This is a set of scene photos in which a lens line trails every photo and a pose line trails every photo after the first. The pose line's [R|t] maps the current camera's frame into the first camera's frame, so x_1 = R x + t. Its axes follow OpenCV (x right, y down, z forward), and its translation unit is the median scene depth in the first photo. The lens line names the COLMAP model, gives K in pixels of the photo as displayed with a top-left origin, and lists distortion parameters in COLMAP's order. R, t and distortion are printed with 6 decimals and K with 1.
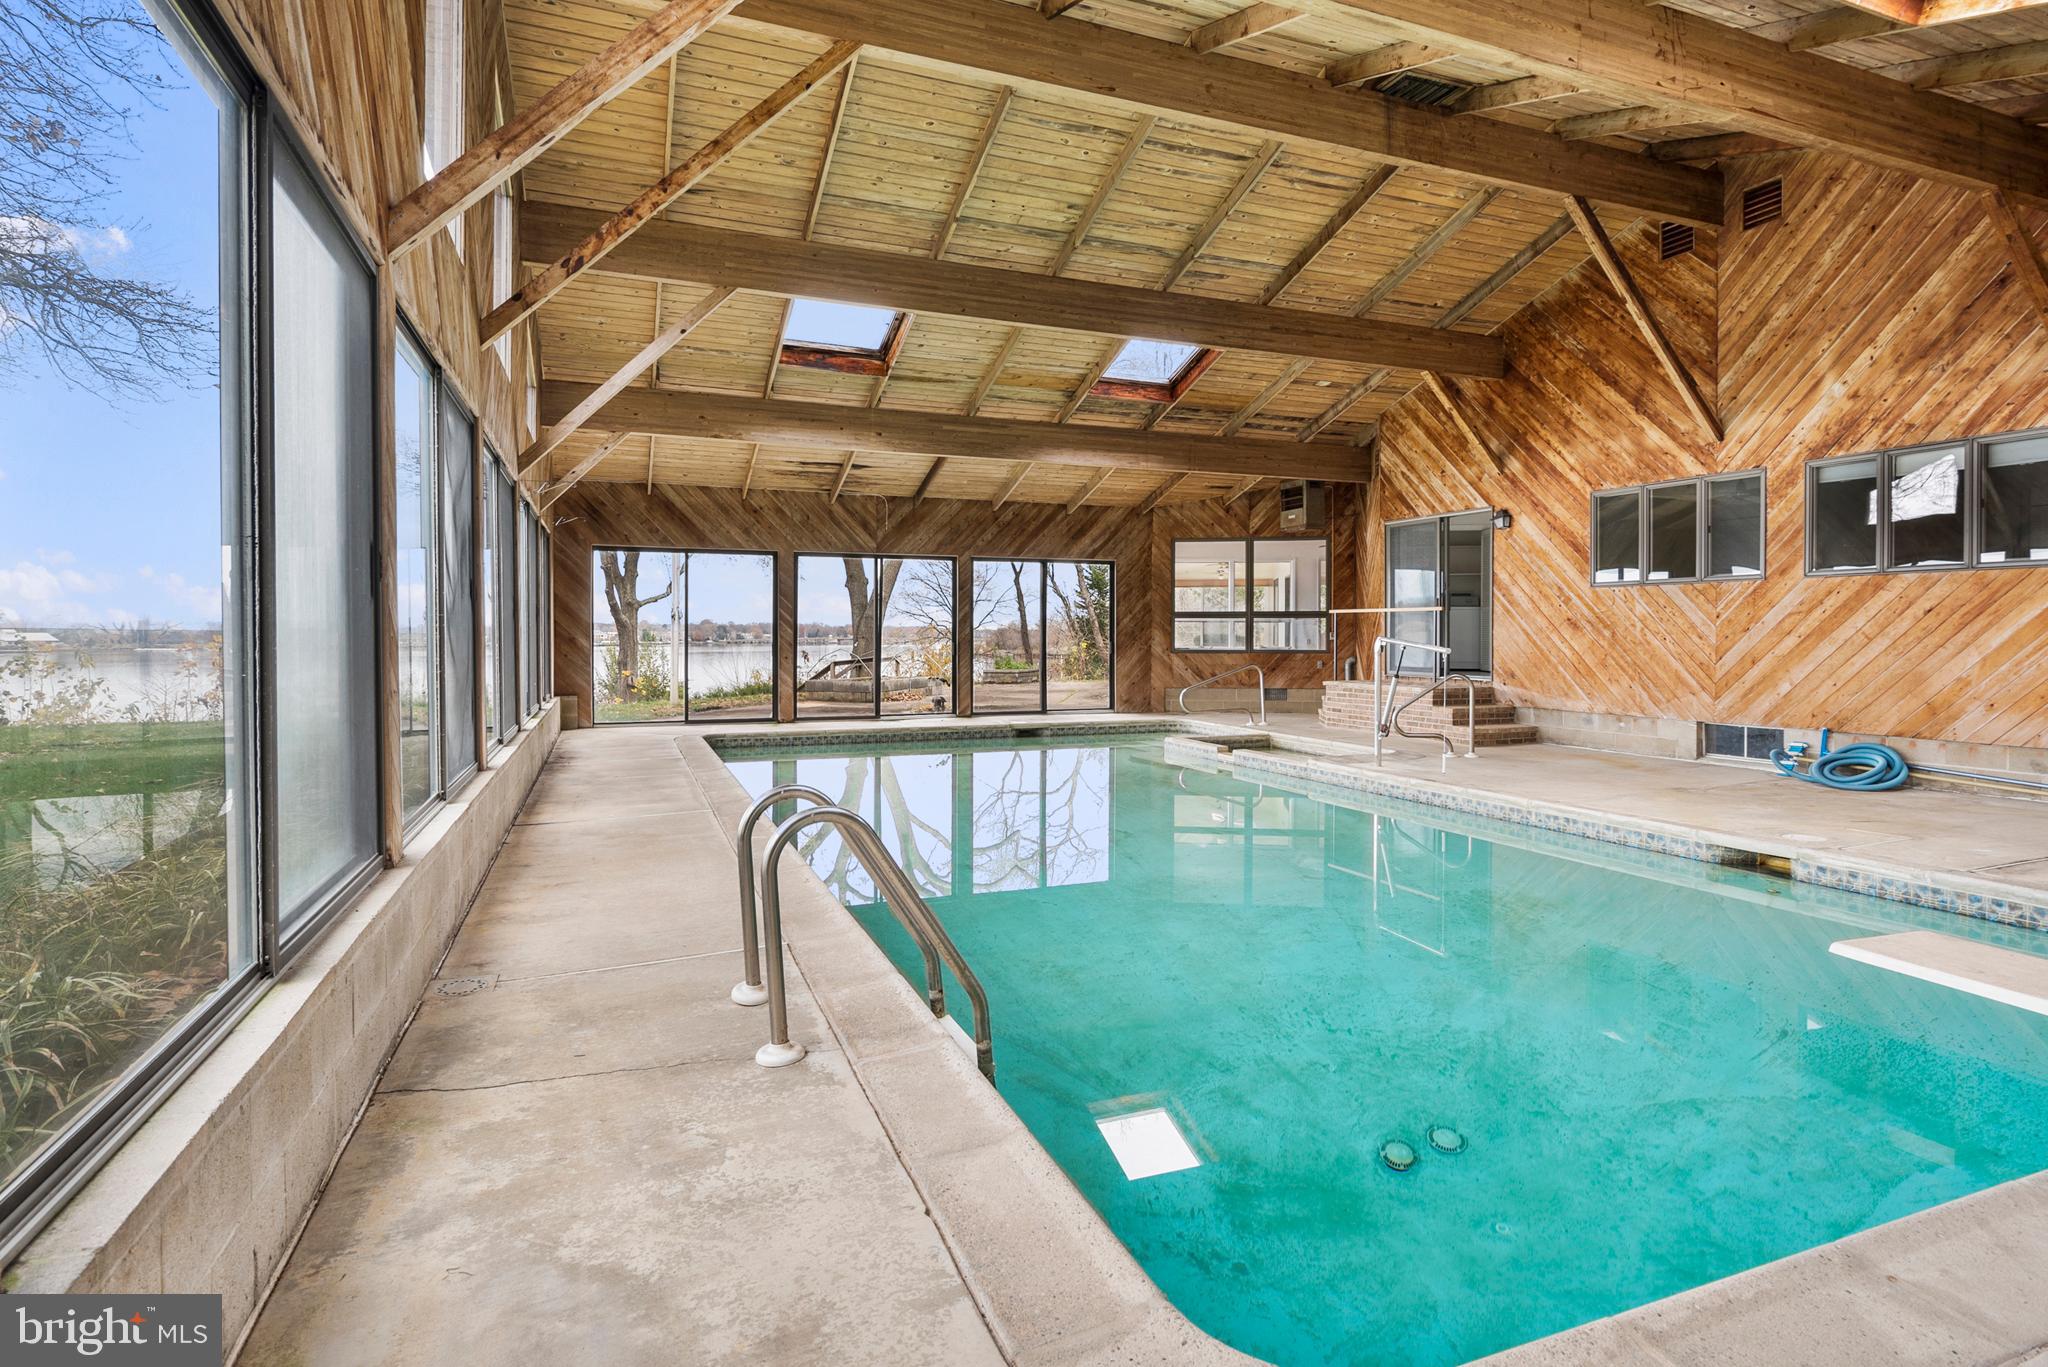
lens RADIAL K [[1015.9, 0, 1029.6], [0, 1015.9, 656.1], [0, 0, 1]] dist [-0.010615, -0.002475]
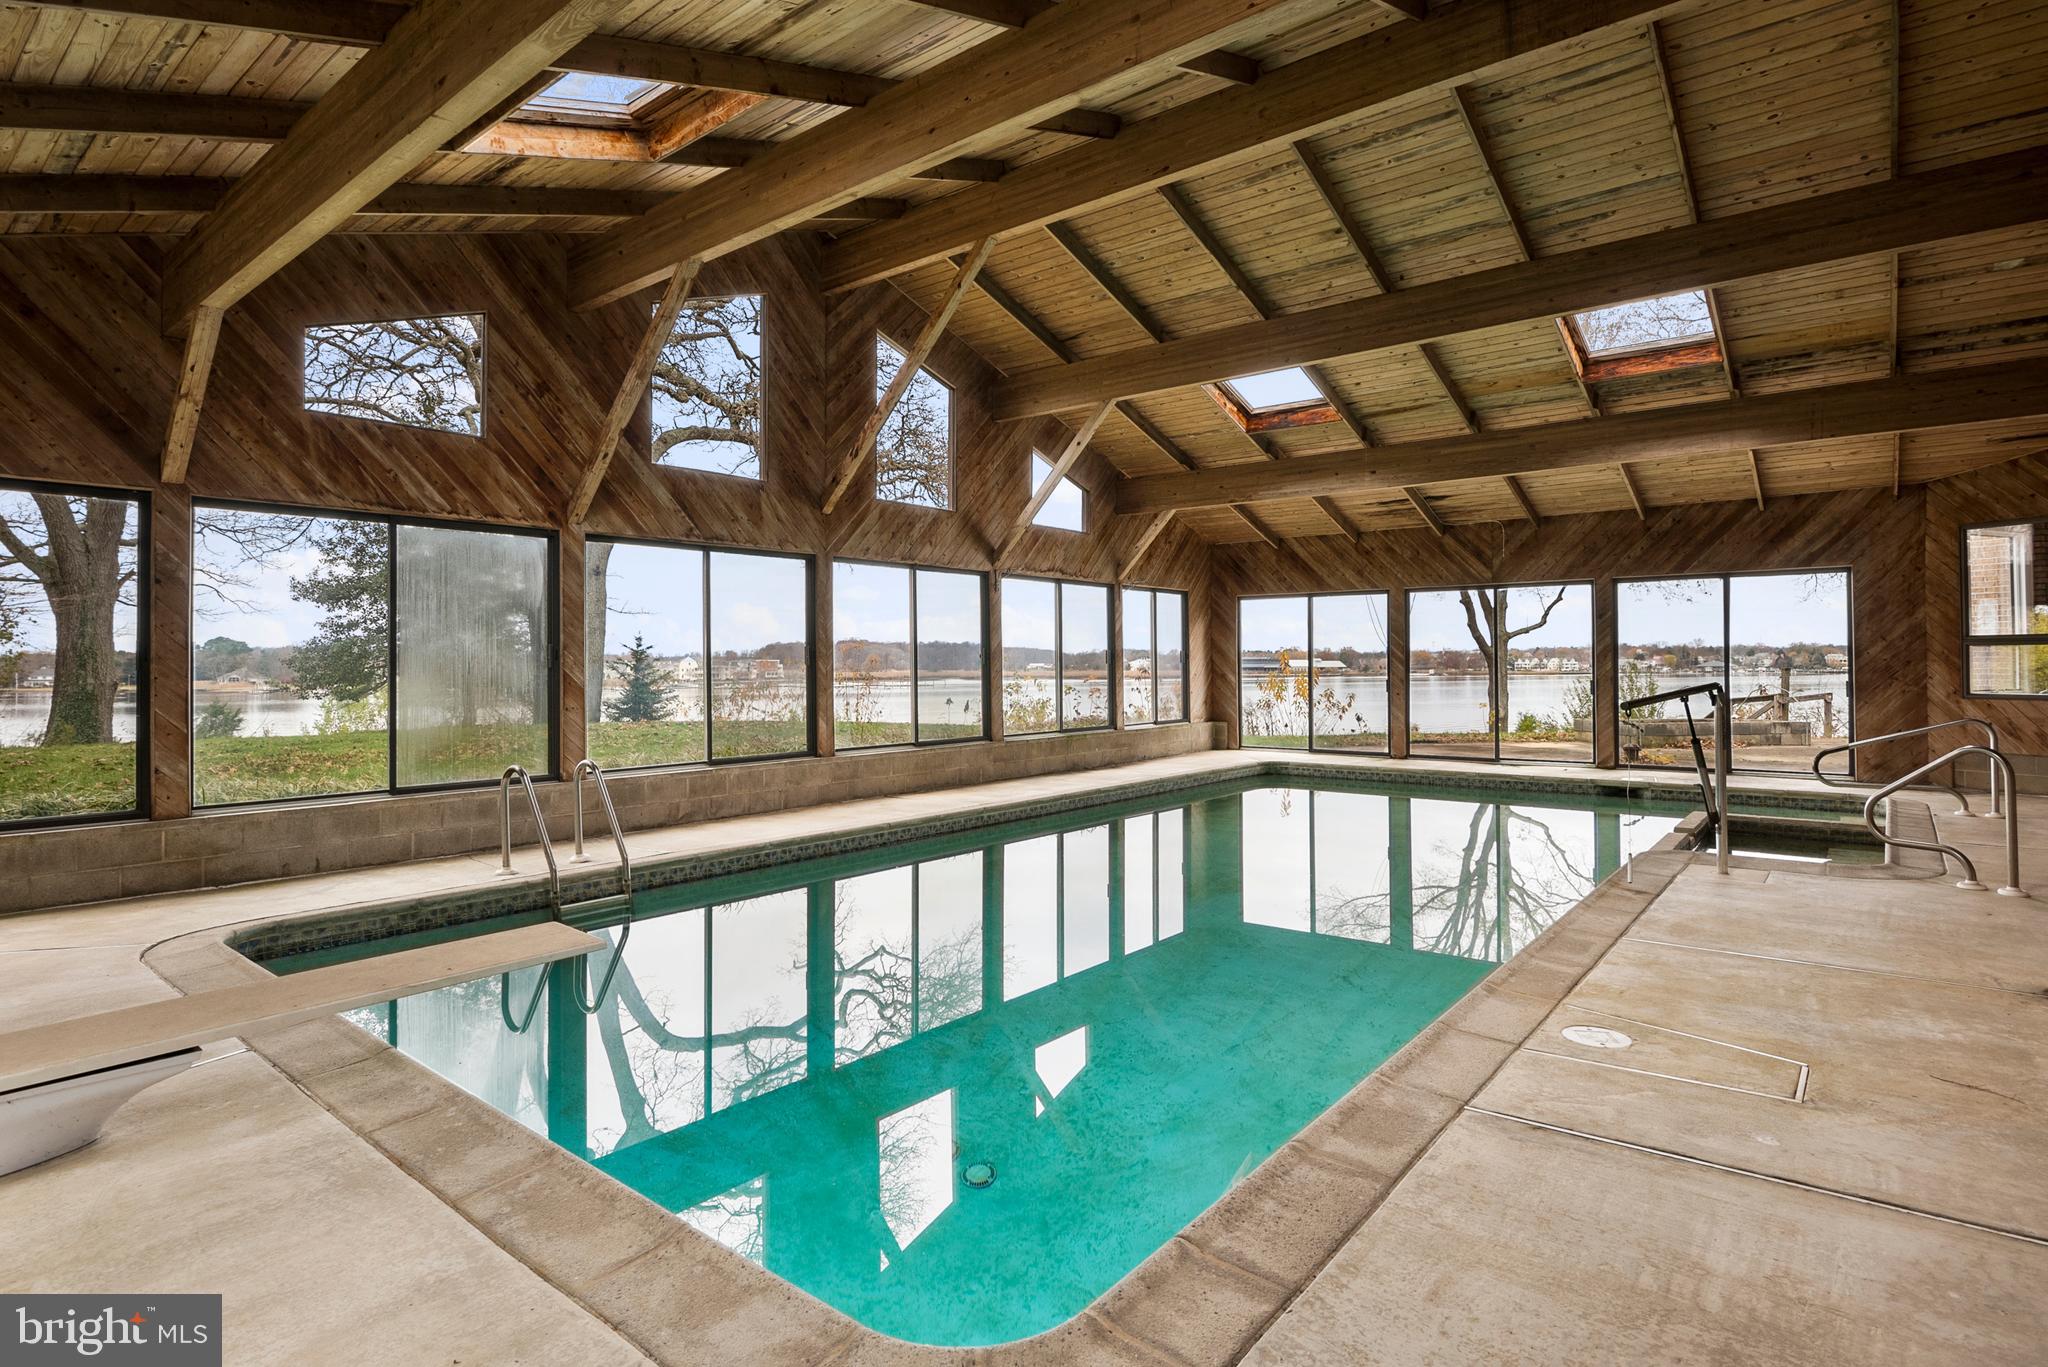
lens RADIAL K [[1015.9, 0, 982.1], [0, 1015.9, 658.3], [0, 0, 1]] dist [-0.010615, -0.002475]
pose [[0.493653, -0.009266, -0.869609, 0.580929], [-0.010341, 0.999810, -0.016523, -0.017224], [0.869597, 0.017149, 0.493464, 0.190261]]
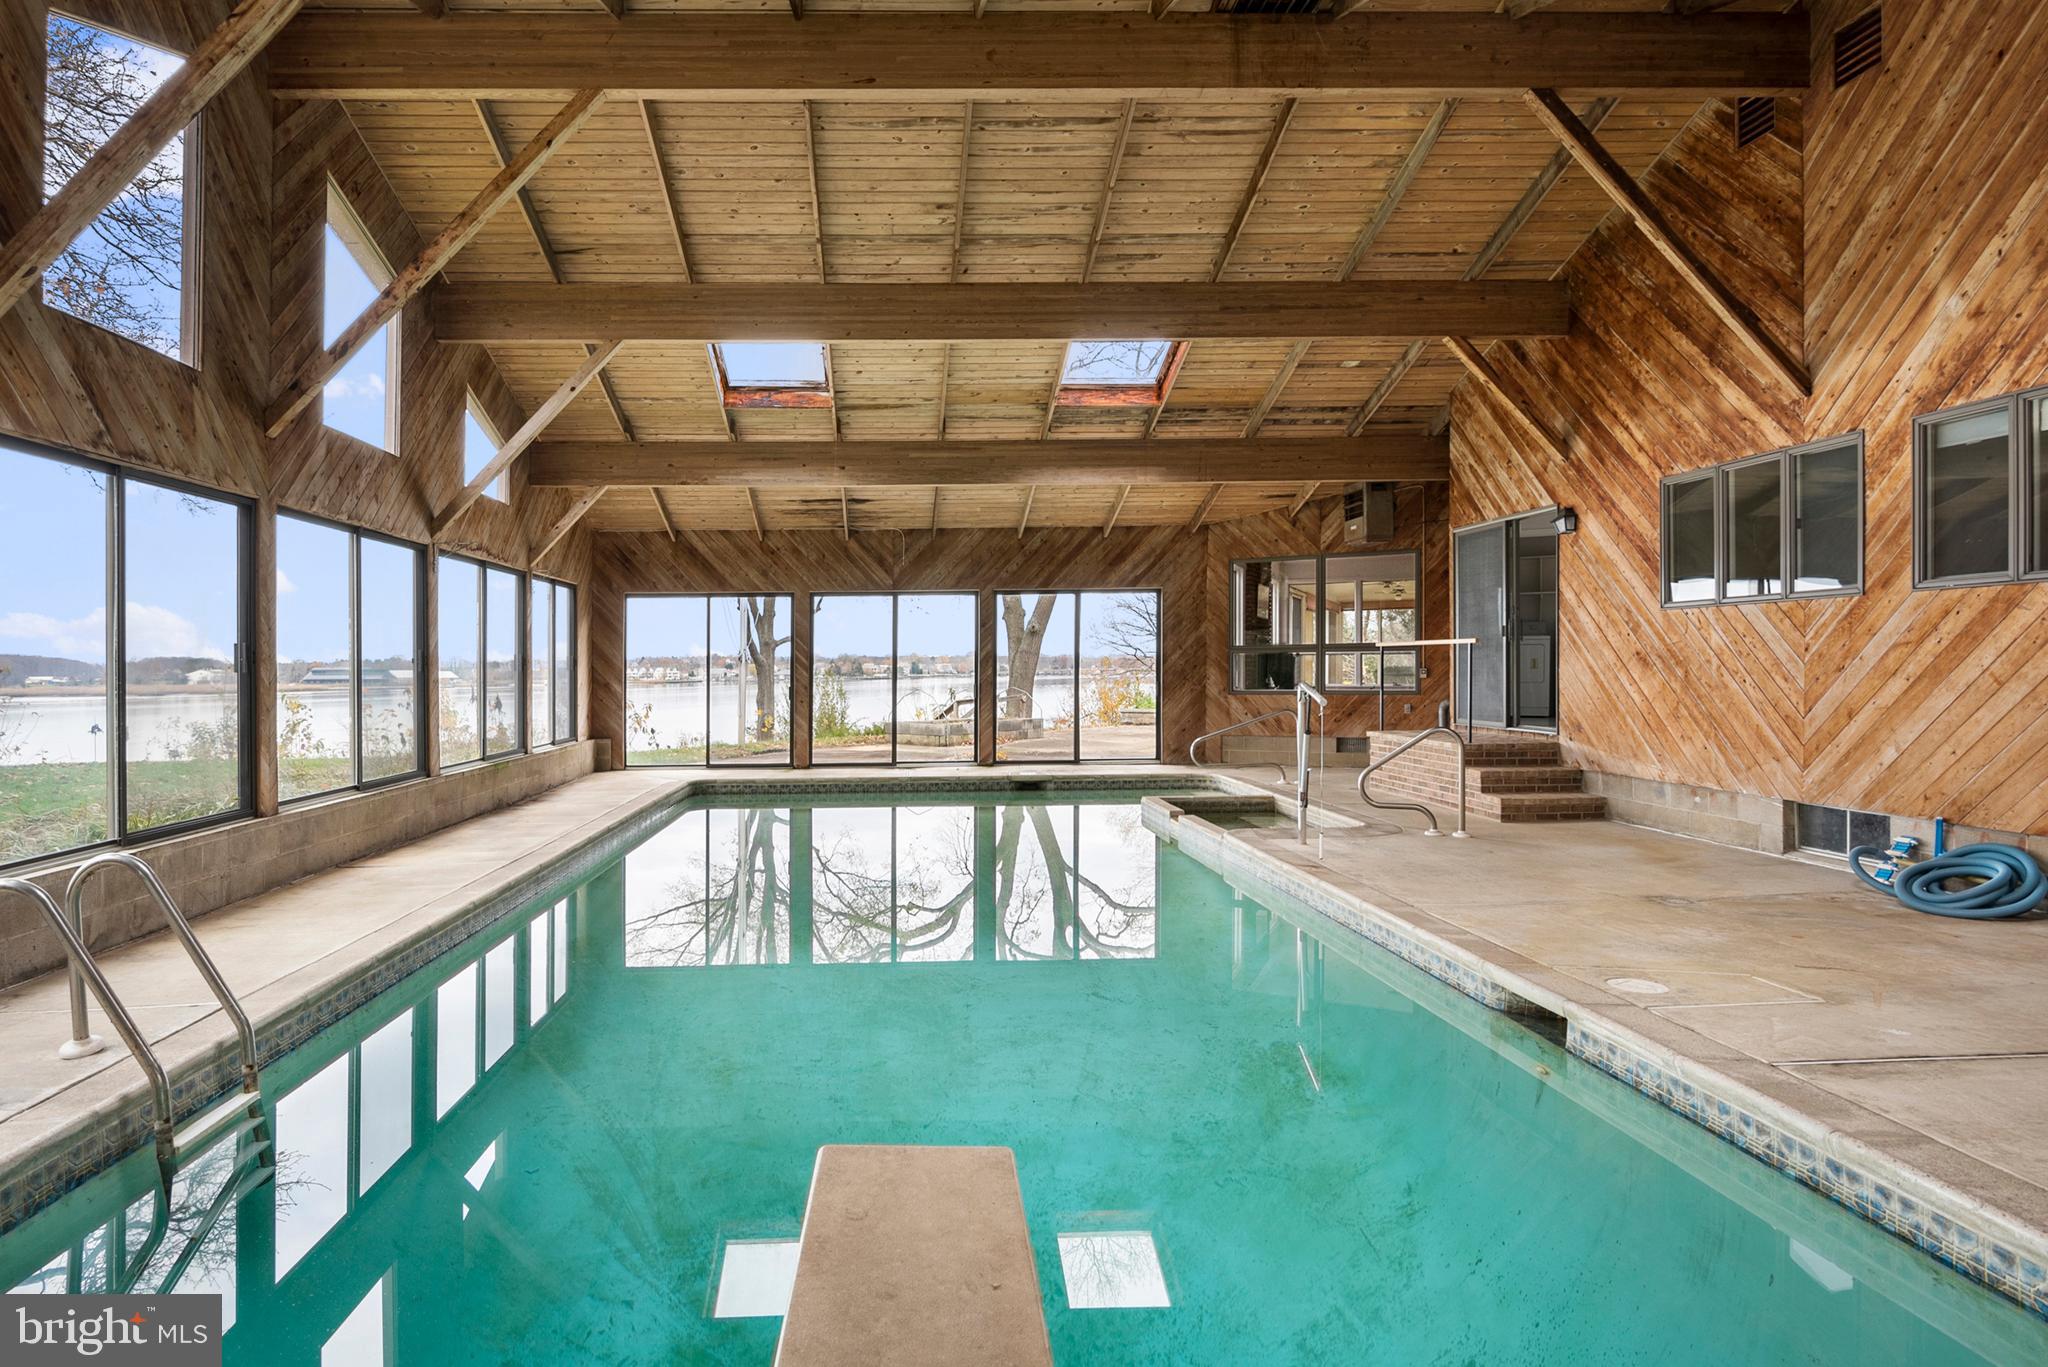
lens RADIAL K [[1102.7, 0, 957.9], [0, 1102.7, 674.7], [0, 0, 1]] dist [-0.011968, -0.000329]
pose [[0.937796, -0.009581, -0.347054, 0.356146], [0.005864, 0.999914, -0.011760, -0.014582], [0.347137, 0.008994, 0.937771, 0.084344]]
